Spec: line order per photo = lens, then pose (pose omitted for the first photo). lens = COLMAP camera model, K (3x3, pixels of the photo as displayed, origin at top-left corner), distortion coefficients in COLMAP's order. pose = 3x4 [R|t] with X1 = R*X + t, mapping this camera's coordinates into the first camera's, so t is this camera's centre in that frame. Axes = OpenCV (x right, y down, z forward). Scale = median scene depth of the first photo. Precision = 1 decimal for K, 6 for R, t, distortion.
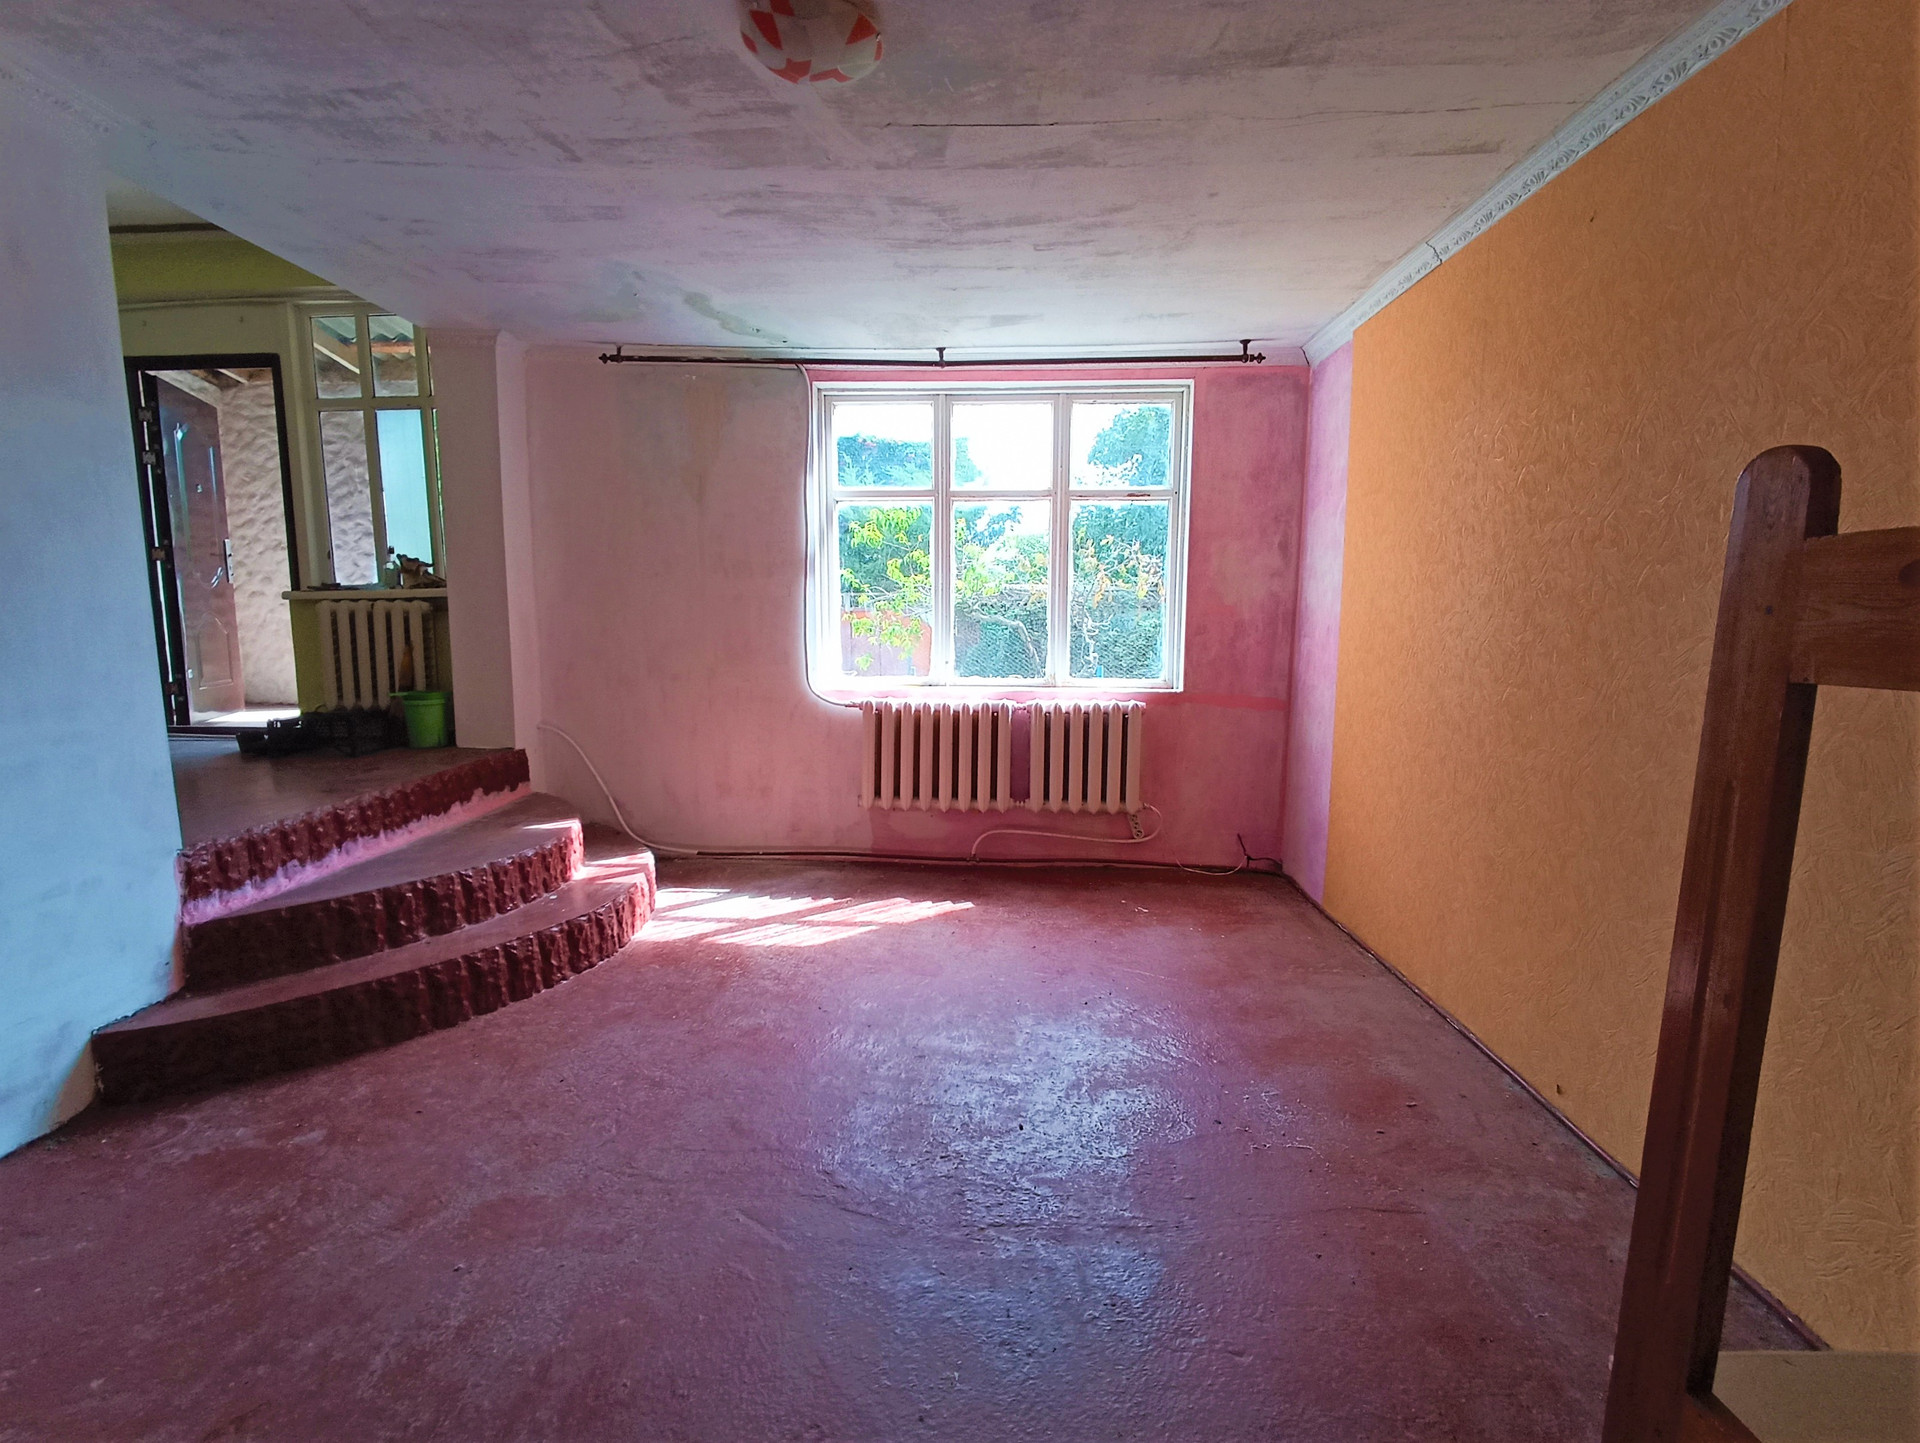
lens RADIAL K [[891.2, 0, 951.7], [0, 891.2, 735.7], [0, 0, 1]] dist [-0.002672, 0.000317]
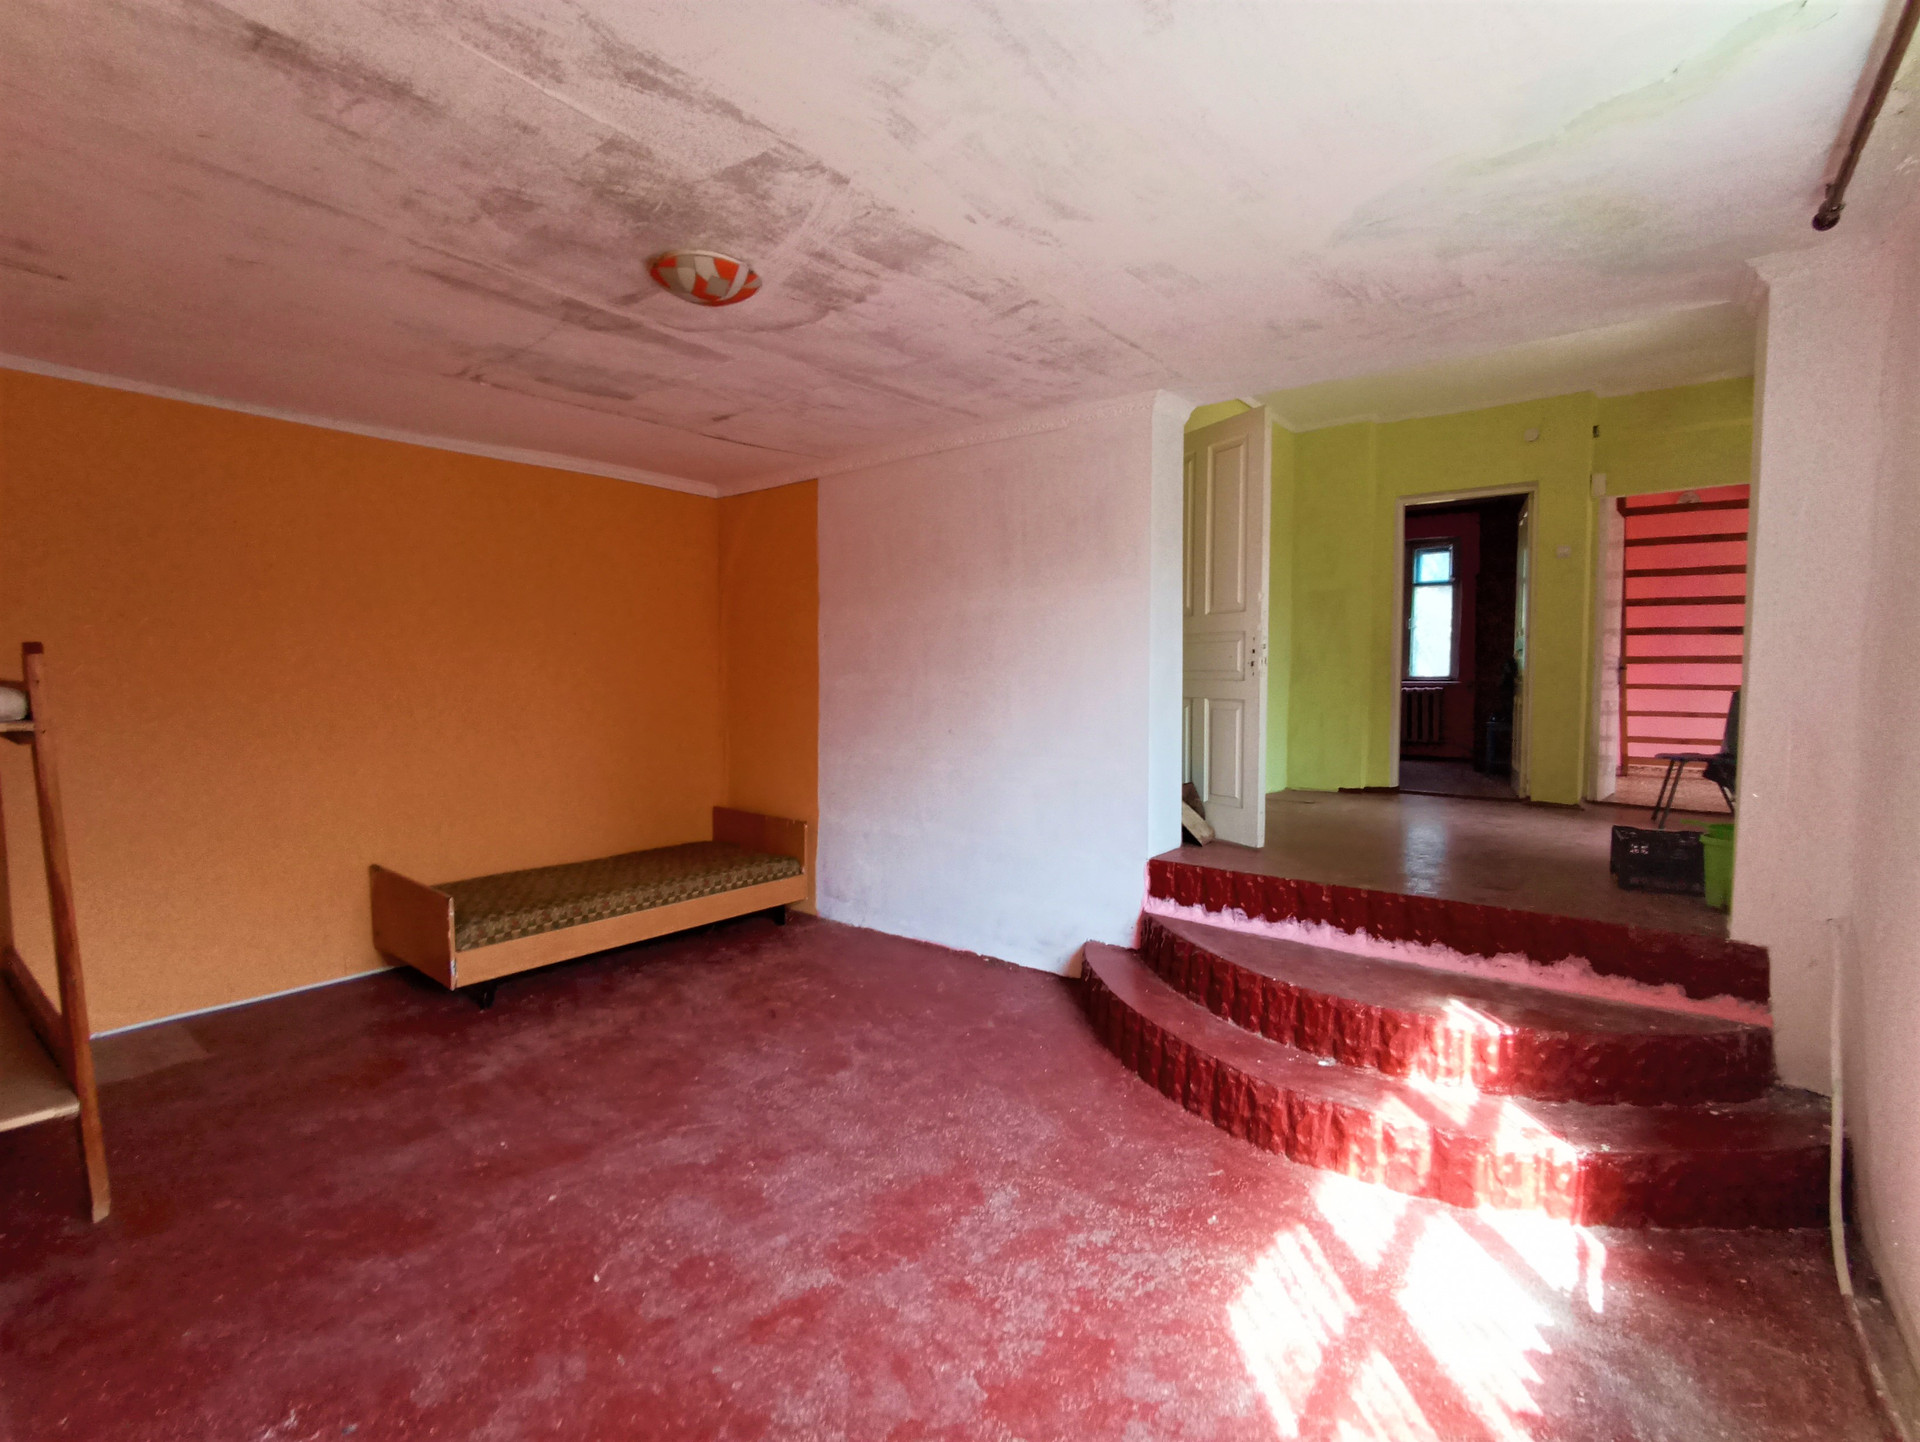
lens RADIAL K [[891.2, 0, 958.4], [0, 891.2, 725.4], [0, 0, 1]] dist [-0.002672, 0.000317]
pose [[-0.584939, 0.035308, -0.810309, 0.321029], [-0.119381, 0.984423, 0.129073, -0.152734], [0.802244, 0.172235, -0.571612, 0.965747]]
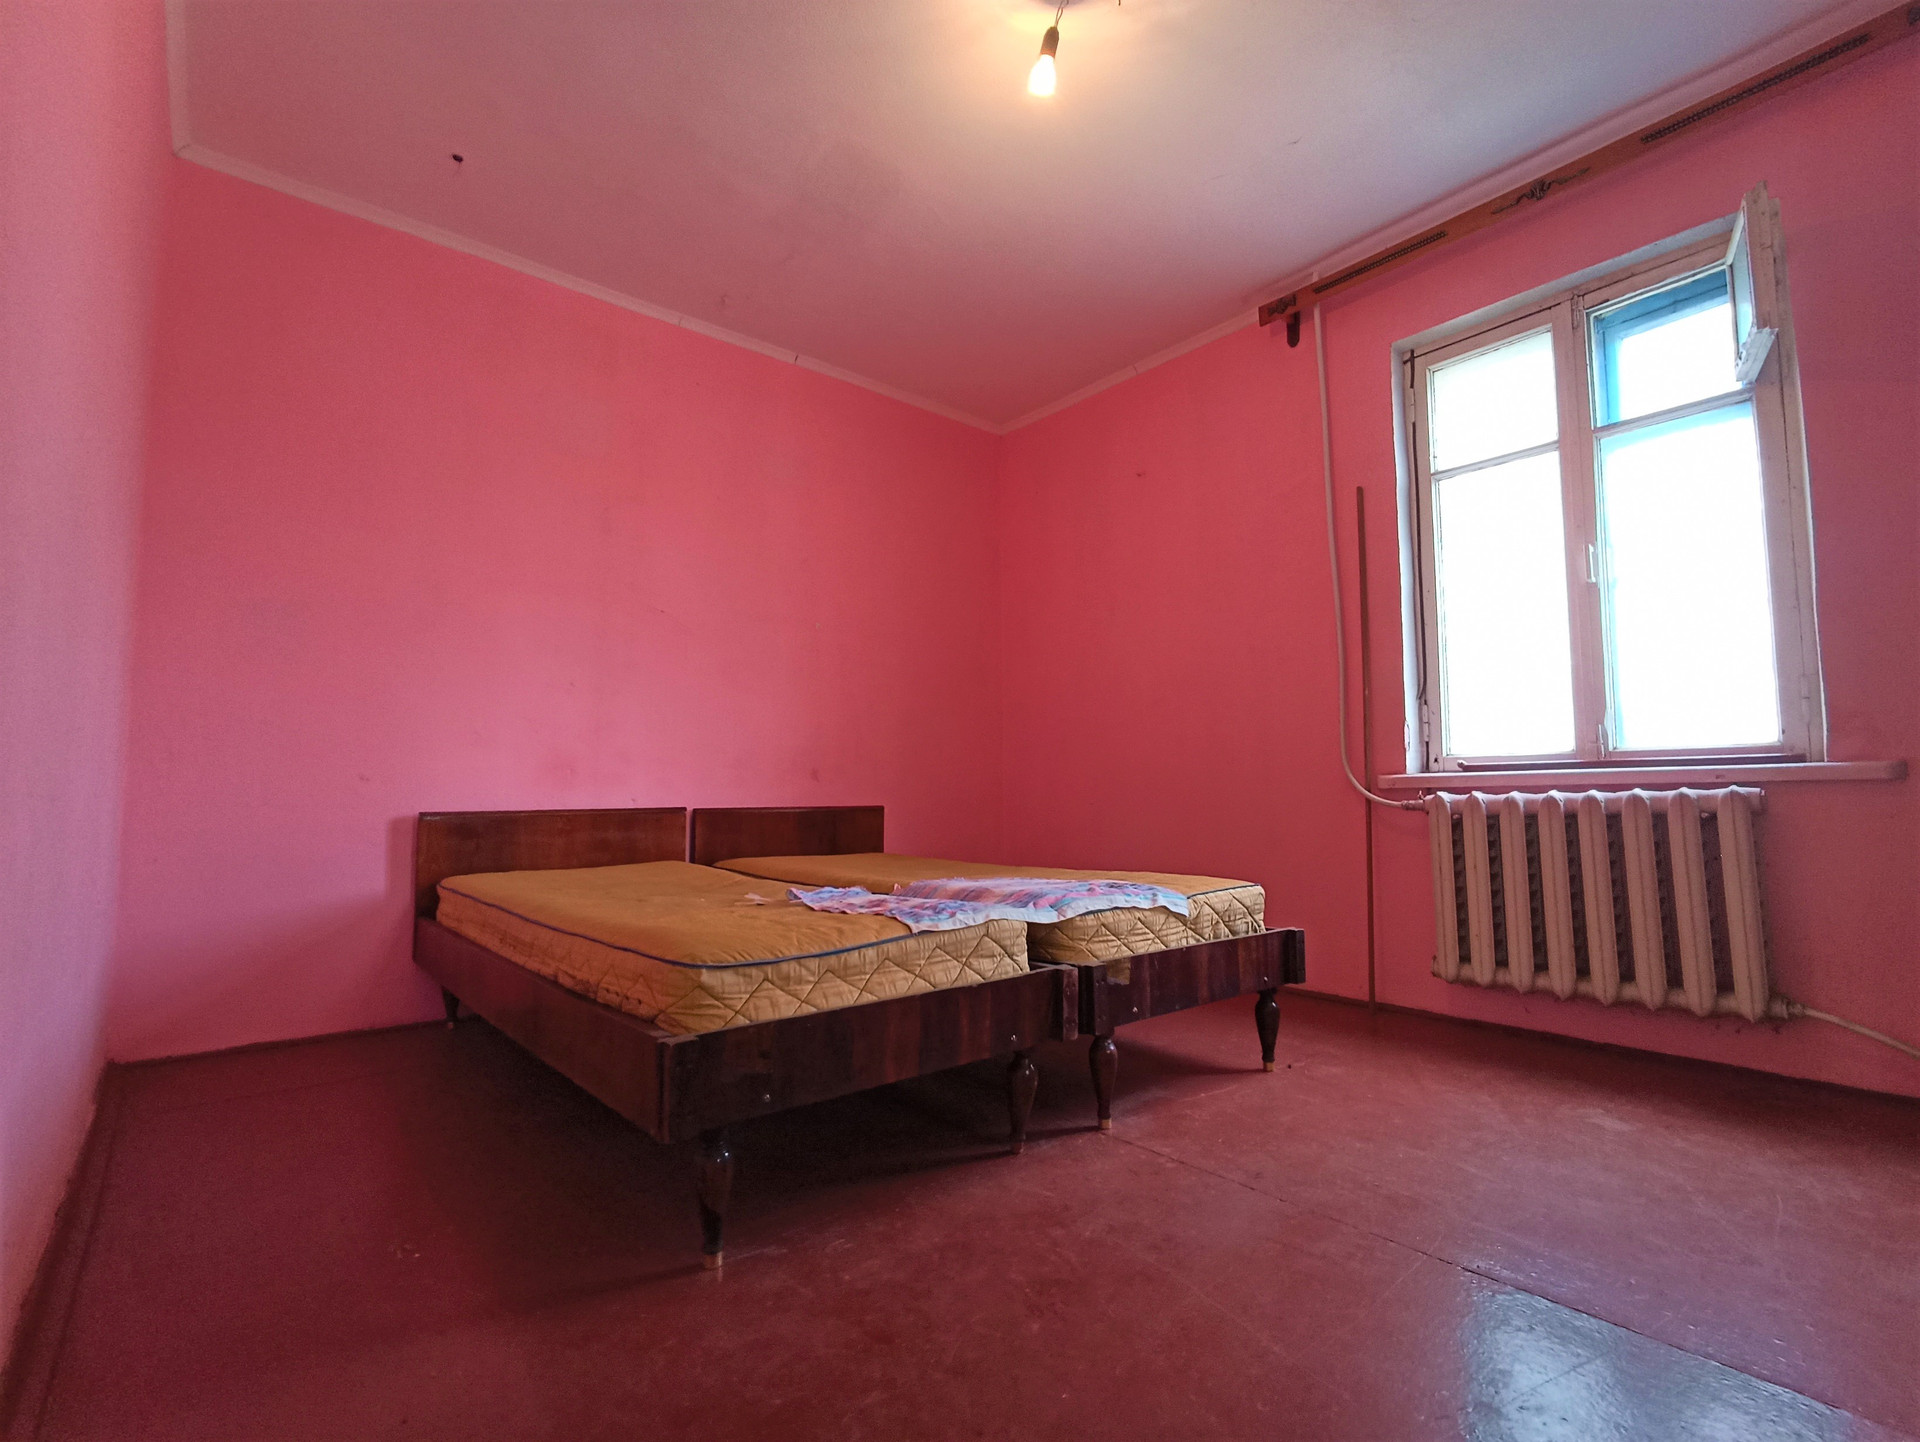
lens RADIAL K [[891.2, 0, 950.7], [0, 891.2, 709.8], [0, 0, 1]] dist [-0.002672, 0.000317]
pose [[-0.737732, -0.067870, -0.671673, -1.379732], [-0.096143, 0.995355, 0.005022, -0.109549], [0.668213, 0.068282, -0.740830, 0.729324]]
